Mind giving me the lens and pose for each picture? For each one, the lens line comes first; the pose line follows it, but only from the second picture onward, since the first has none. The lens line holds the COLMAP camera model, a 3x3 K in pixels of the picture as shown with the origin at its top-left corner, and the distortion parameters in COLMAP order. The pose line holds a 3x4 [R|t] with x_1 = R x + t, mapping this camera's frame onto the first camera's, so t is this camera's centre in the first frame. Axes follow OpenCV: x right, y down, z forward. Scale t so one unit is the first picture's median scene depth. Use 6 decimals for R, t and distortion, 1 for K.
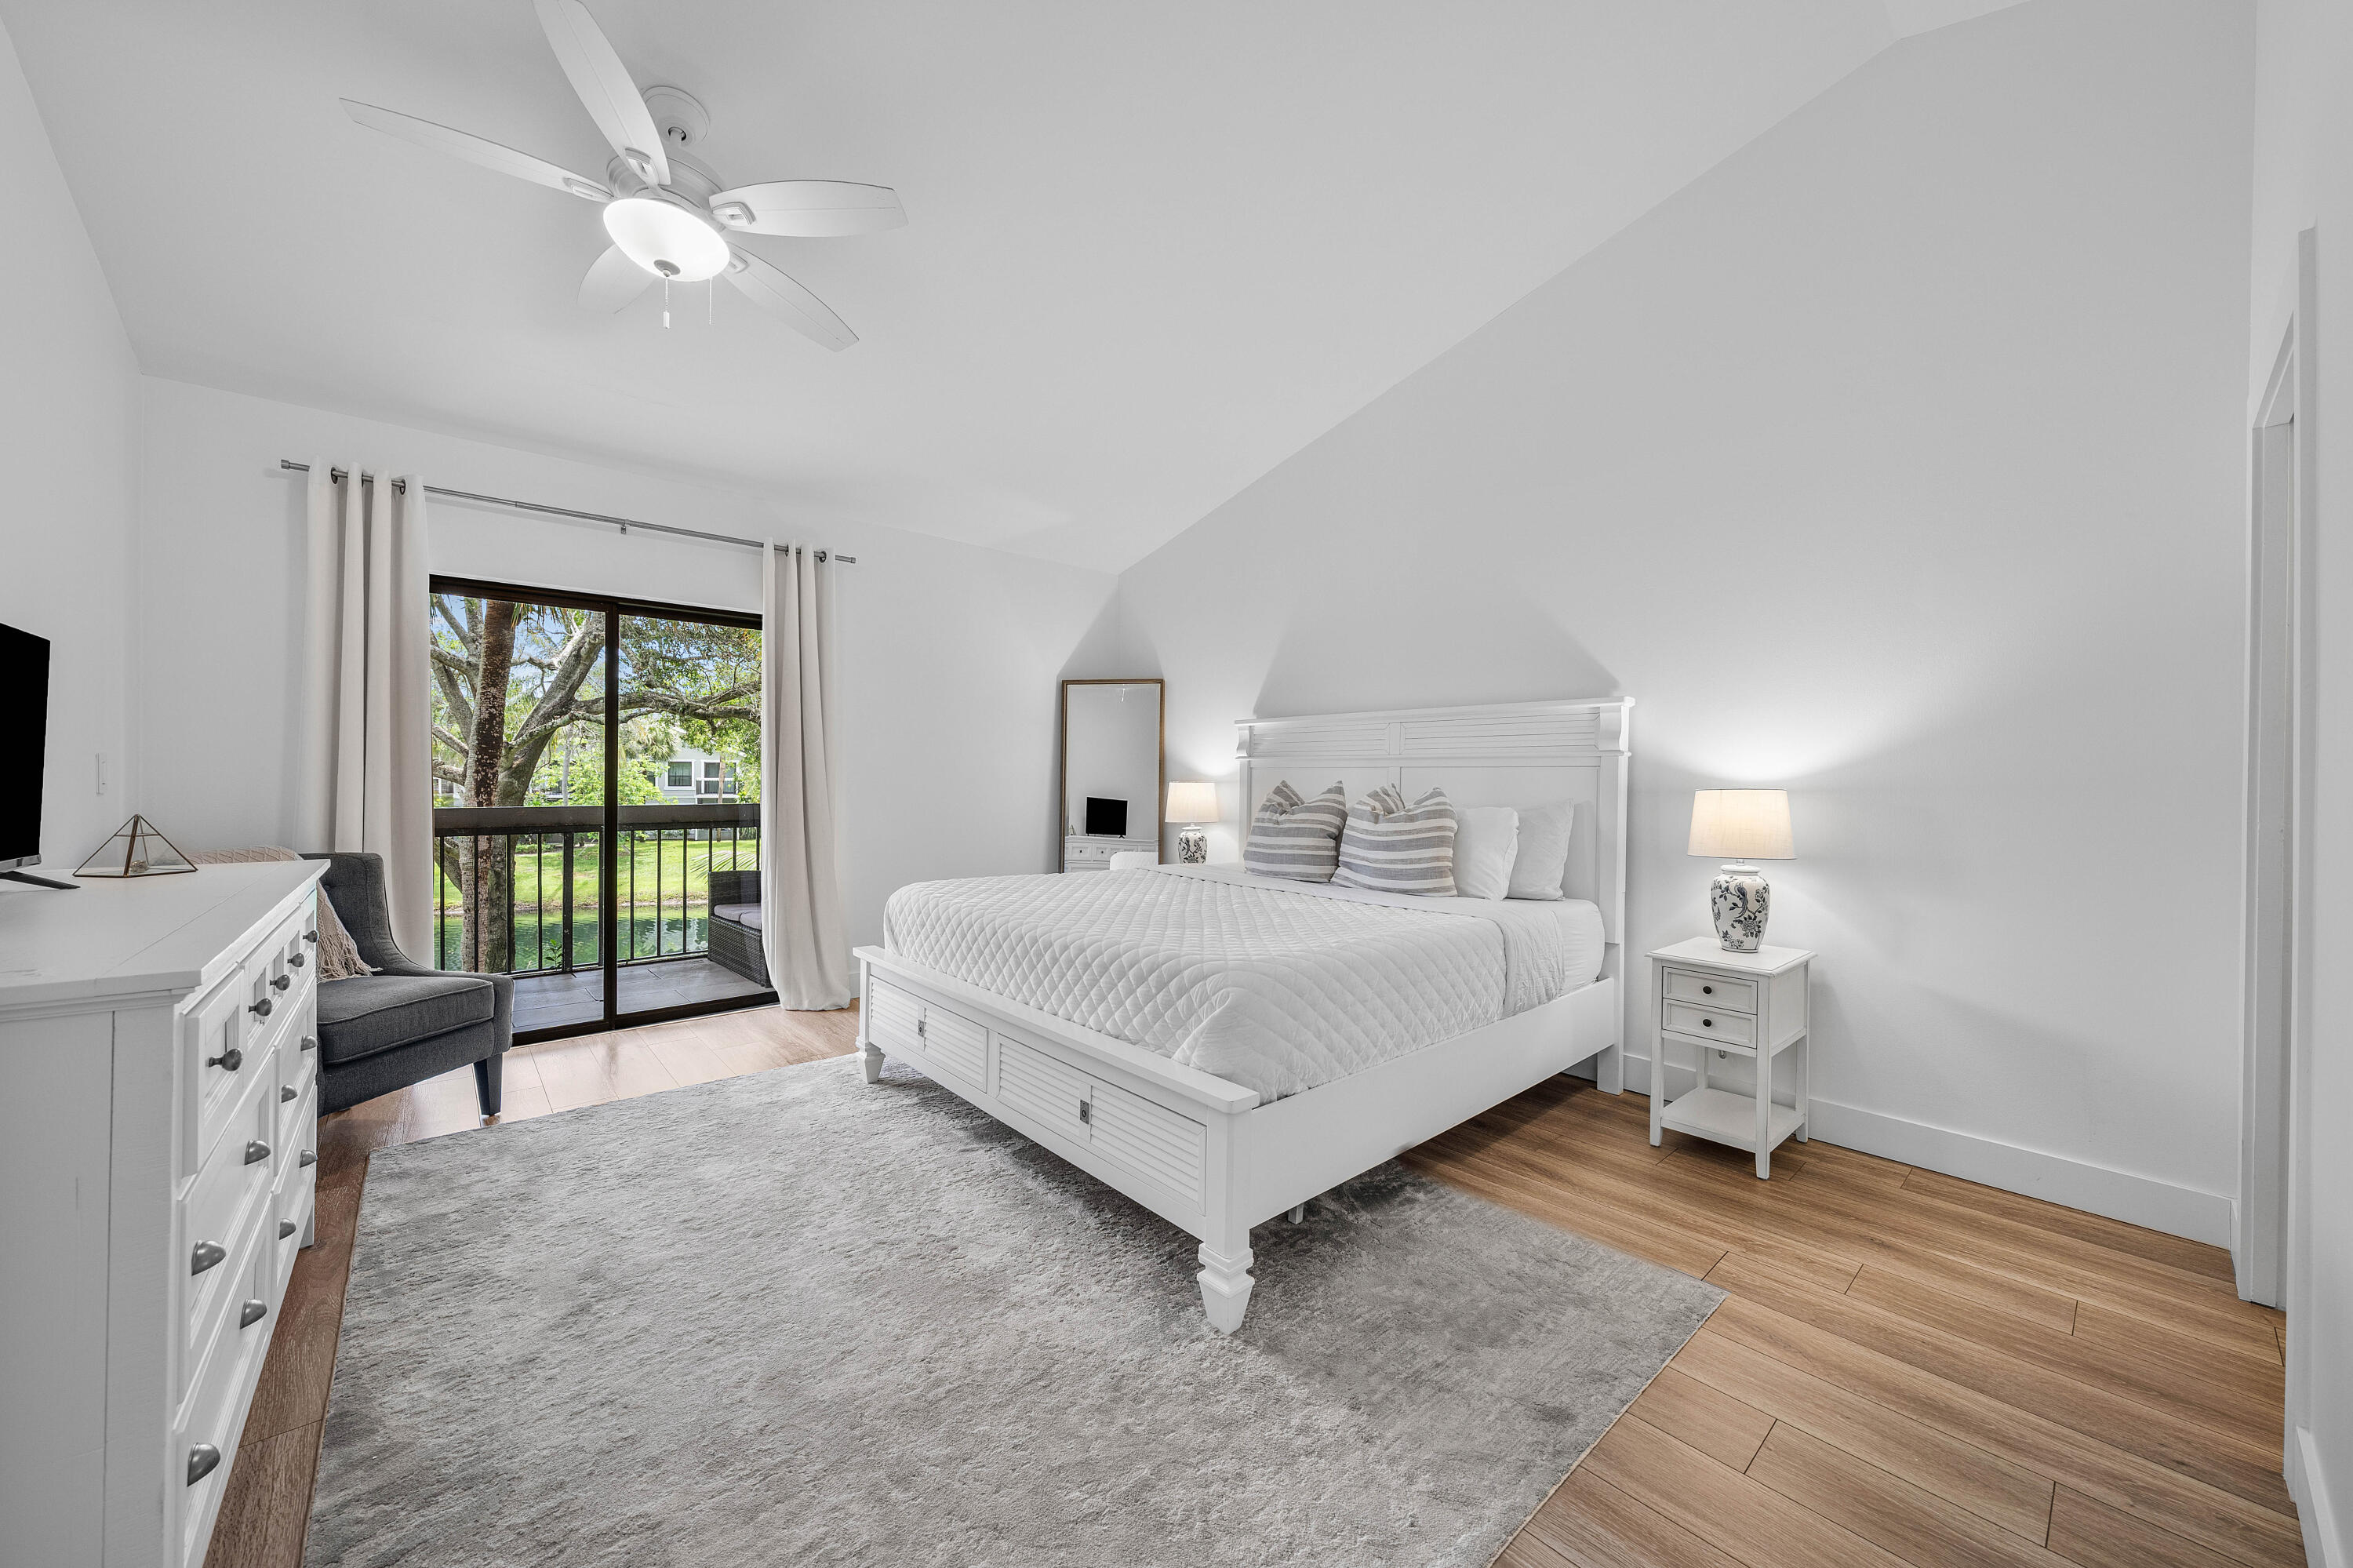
lens RADIAL K [[838.3, 0, 1193.2], [0, 838.3, 777.9], [0, 0, 1]] dist [-0.000065, -0.000039]
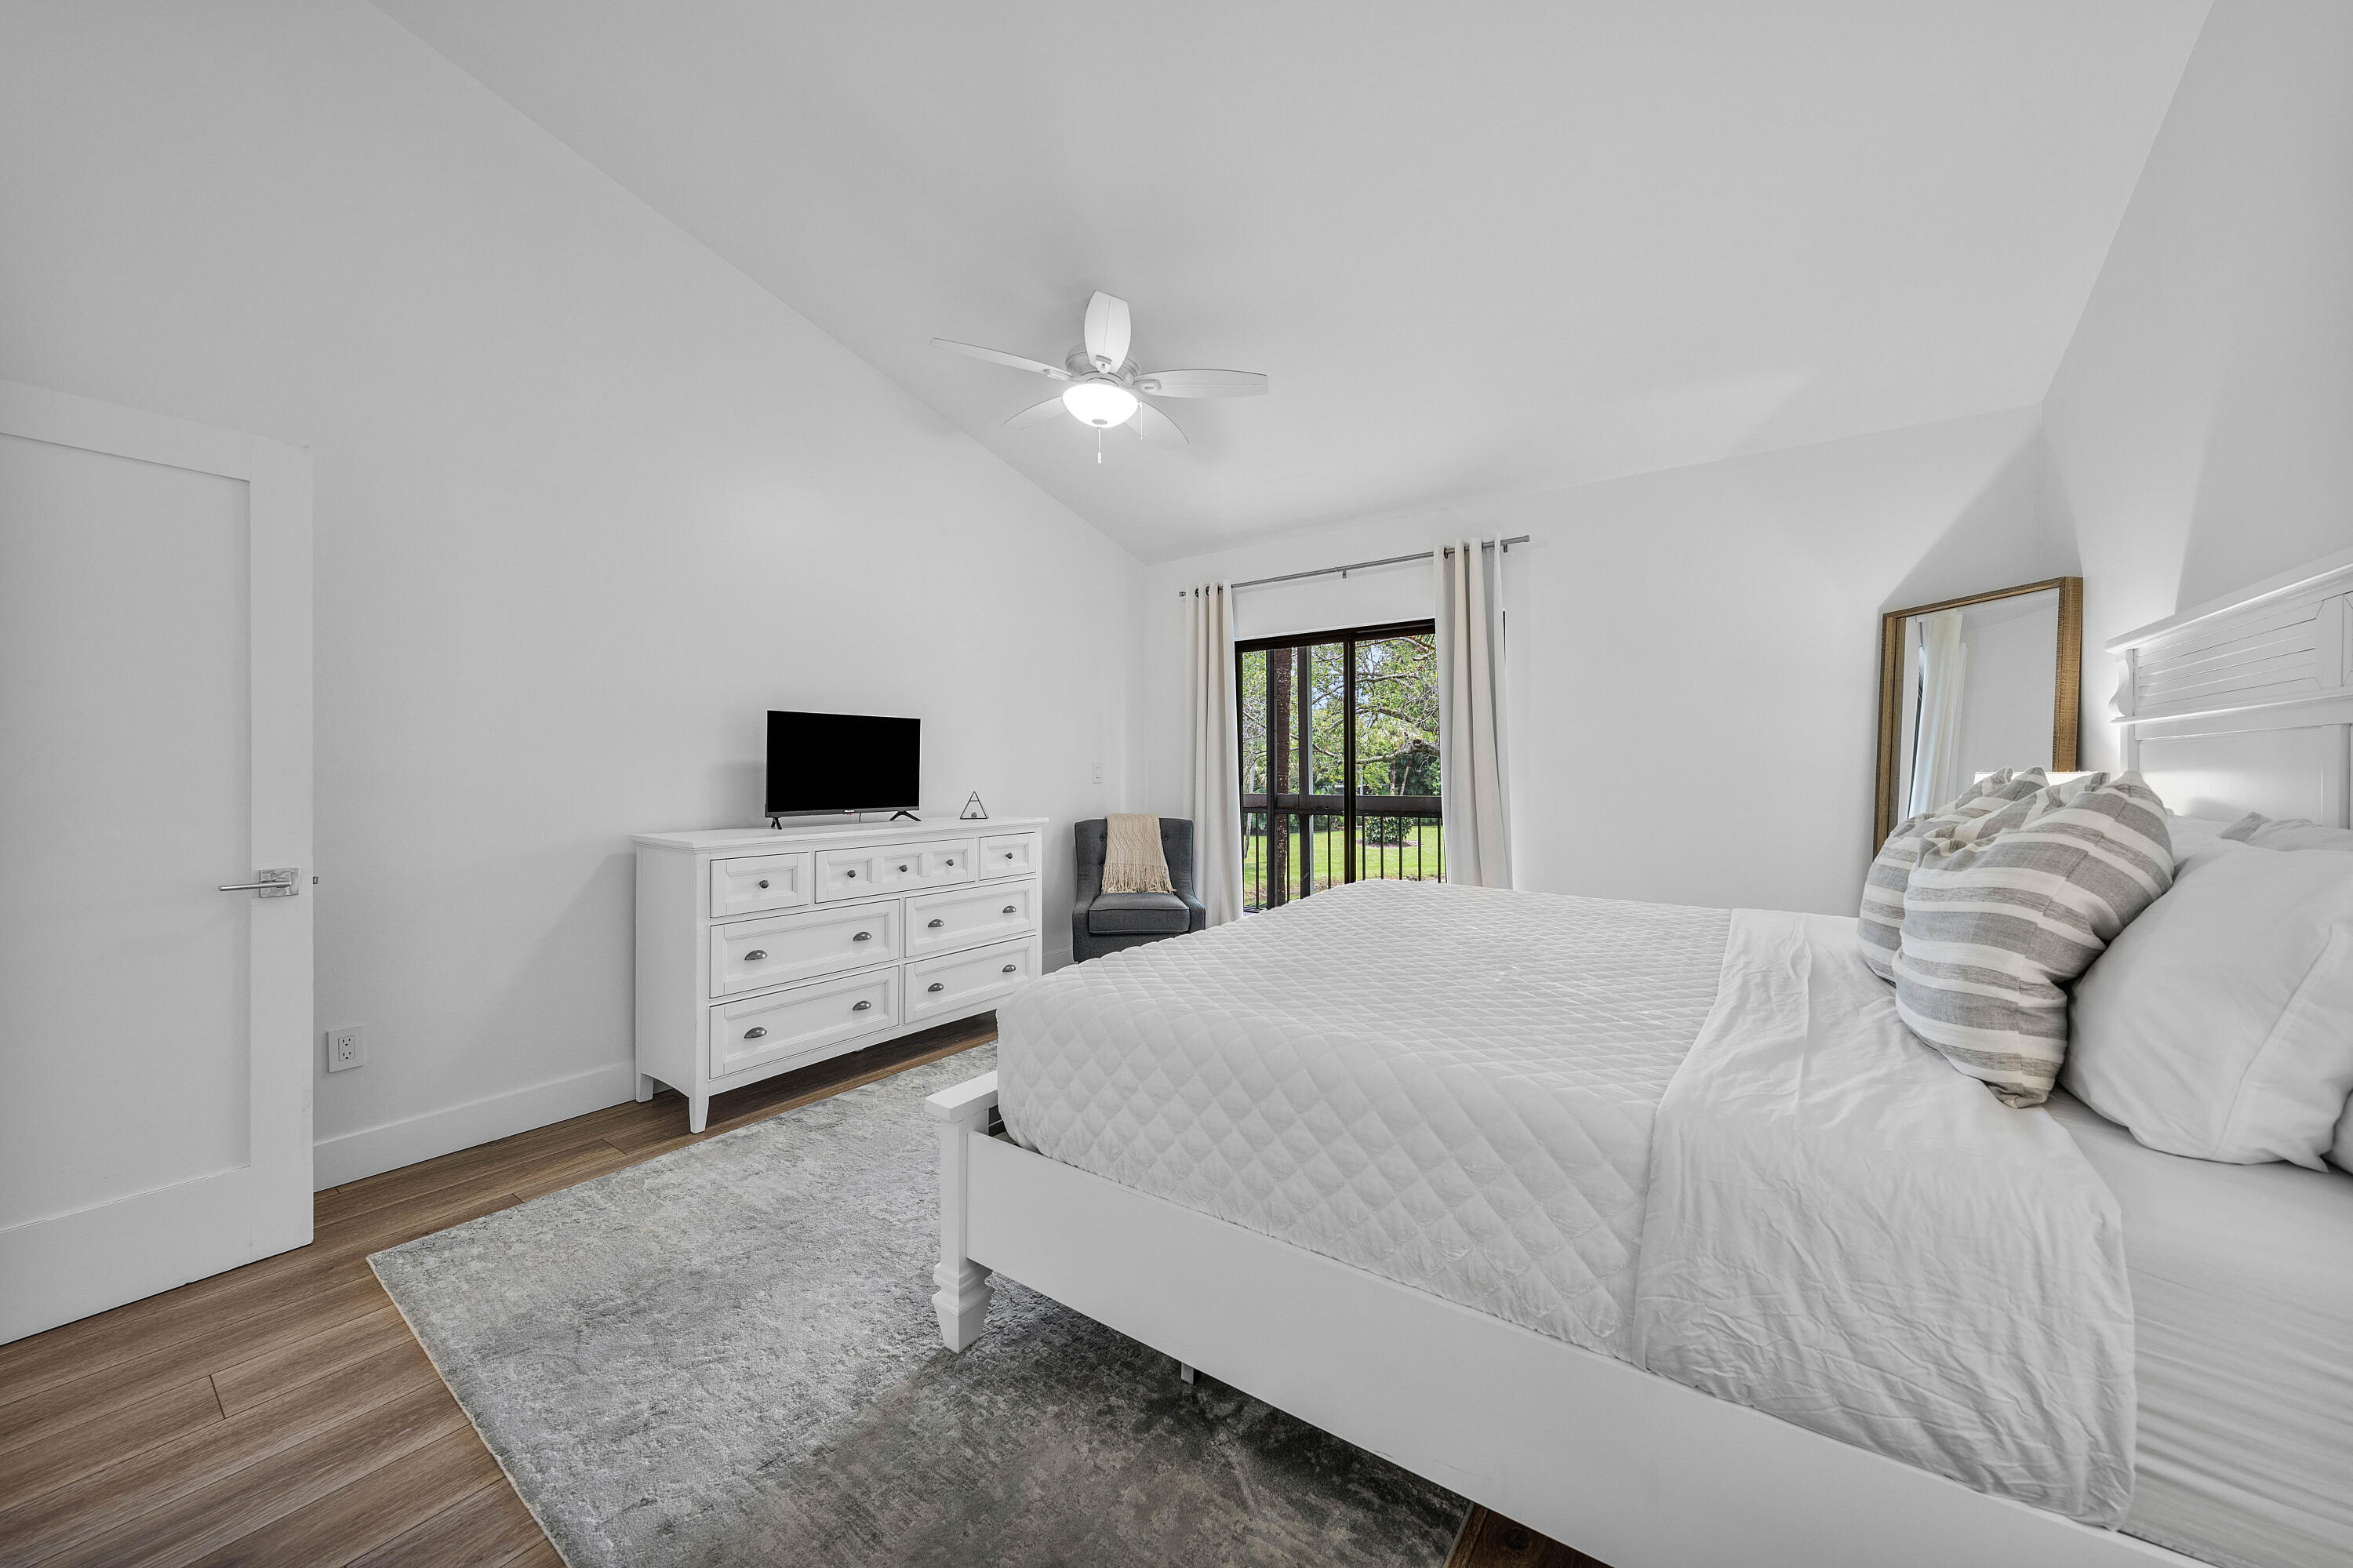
lens RADIAL K [[838.3, 0, 1193.2], [0, 838.3, 777.9], [0, 0, 1]] dist [-0.000065, -0.000039]
pose [[0.230258, -0.001228, -0.973129, 0.486066], [0.008328, 0.999965, 0.000708, 0.004318], [0.973094, -0.008268, 0.230260, 0.489459]]
